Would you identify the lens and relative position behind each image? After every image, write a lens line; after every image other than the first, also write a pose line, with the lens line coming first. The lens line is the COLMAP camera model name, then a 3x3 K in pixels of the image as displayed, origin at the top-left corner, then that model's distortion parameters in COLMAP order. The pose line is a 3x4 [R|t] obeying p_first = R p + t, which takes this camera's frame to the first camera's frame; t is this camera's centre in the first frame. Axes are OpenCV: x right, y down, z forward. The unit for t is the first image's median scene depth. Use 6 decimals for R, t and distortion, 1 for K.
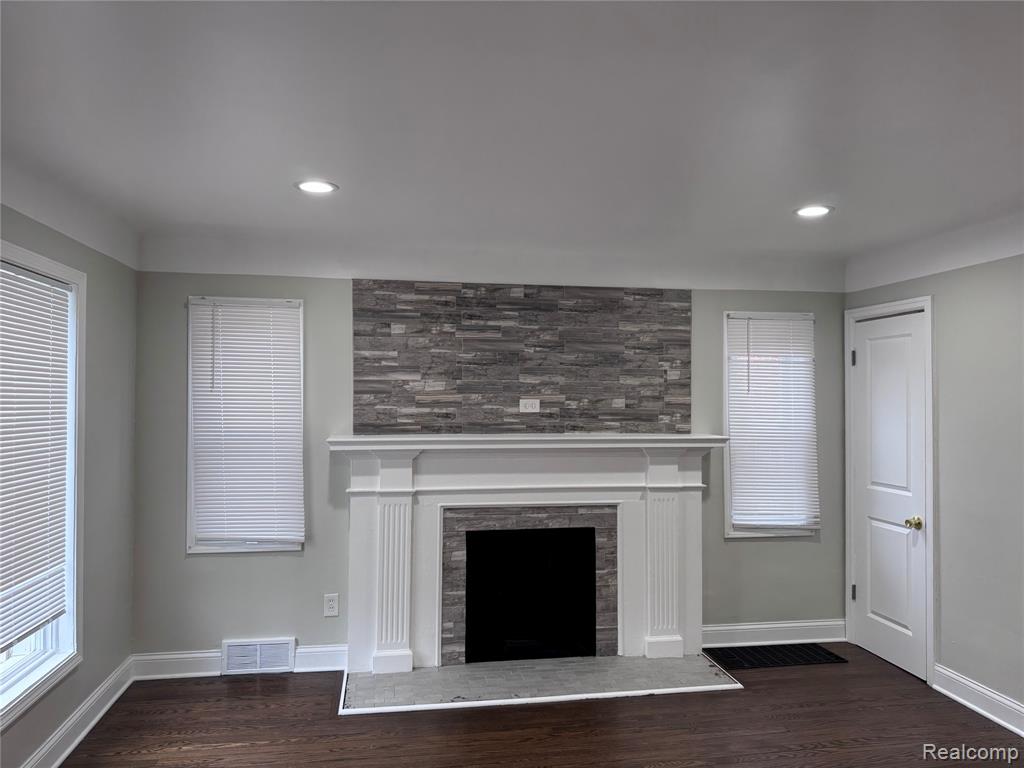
lens RADIAL K [[731.7, 0, 512.0], [0, 731.7, 384.0], [0, 0, 1]] dist [0.136574, -0.249671]
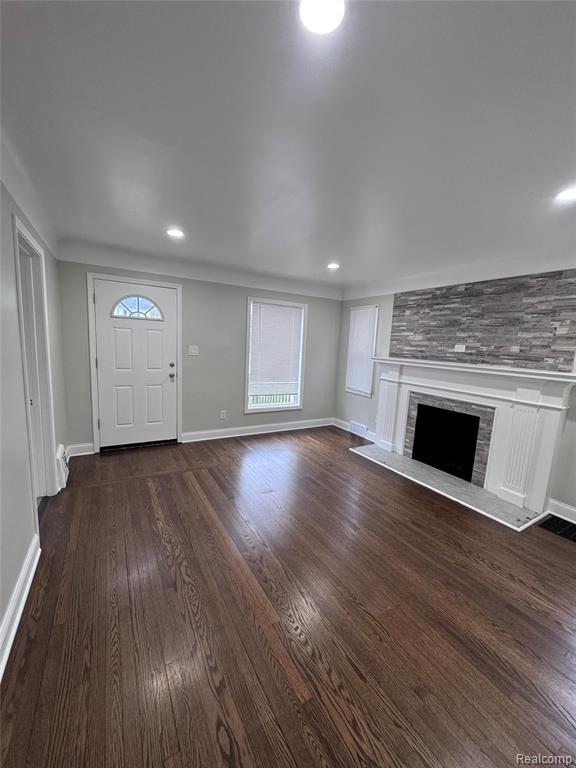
lens RADIAL K [[307.8, 0, 287.1], [0, 307.8, 386.7], [0, 0, 1]] dist [0.000593, 0.000048]
pose [[0.338268, 0.146599, -0.929561, 0.644361], [-0.030011, 0.988969, 0.145047, 0.025858], [0.940571, -0.021168, 0.338936, 0.301867]]
